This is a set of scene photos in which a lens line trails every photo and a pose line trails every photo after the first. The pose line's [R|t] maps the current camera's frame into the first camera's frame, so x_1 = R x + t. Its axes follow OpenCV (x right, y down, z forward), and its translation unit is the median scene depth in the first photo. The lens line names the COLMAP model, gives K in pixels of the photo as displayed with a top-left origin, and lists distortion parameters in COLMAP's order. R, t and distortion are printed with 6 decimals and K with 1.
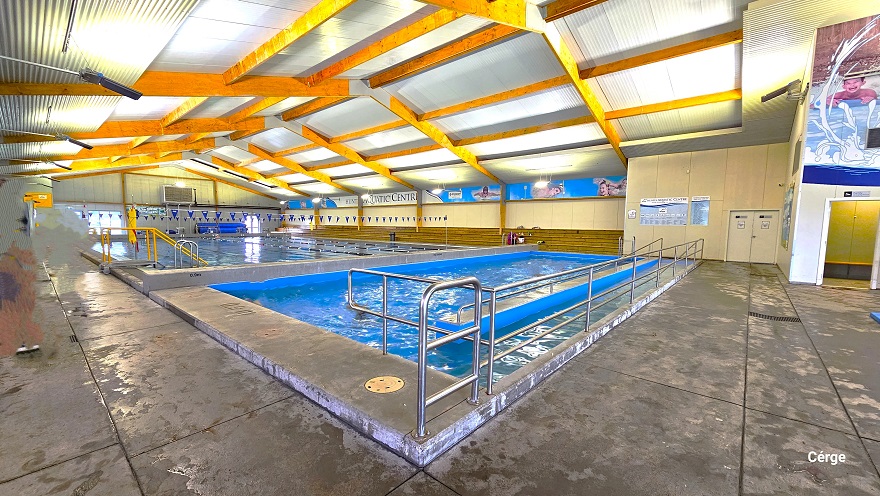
lens RADIAL K [[354.3, 0, 440.0], [0, 354.3, 248.0], [0, 0, 1]] dist [-0.000017, -0.004536]
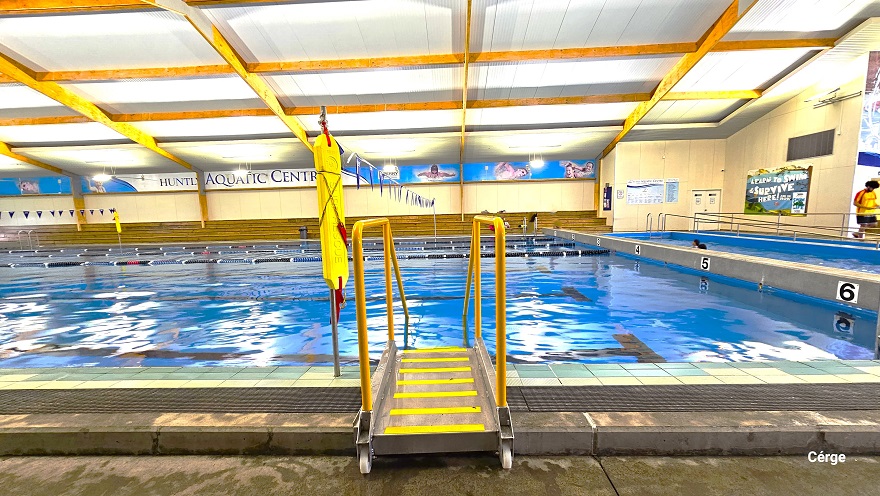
lens RADIAL K [[350.0, 0, 419.1], [0, 350.0, 244.4], [0, 0, 1]] dist [0.000996, 0.000174]
pose [[0.778640, -0.090352, 0.620932, -0.441425], [0.077024, 0.995858, 0.048320, -0.029147], [-0.622726, 0.010203, 0.782373, 0.379910]]
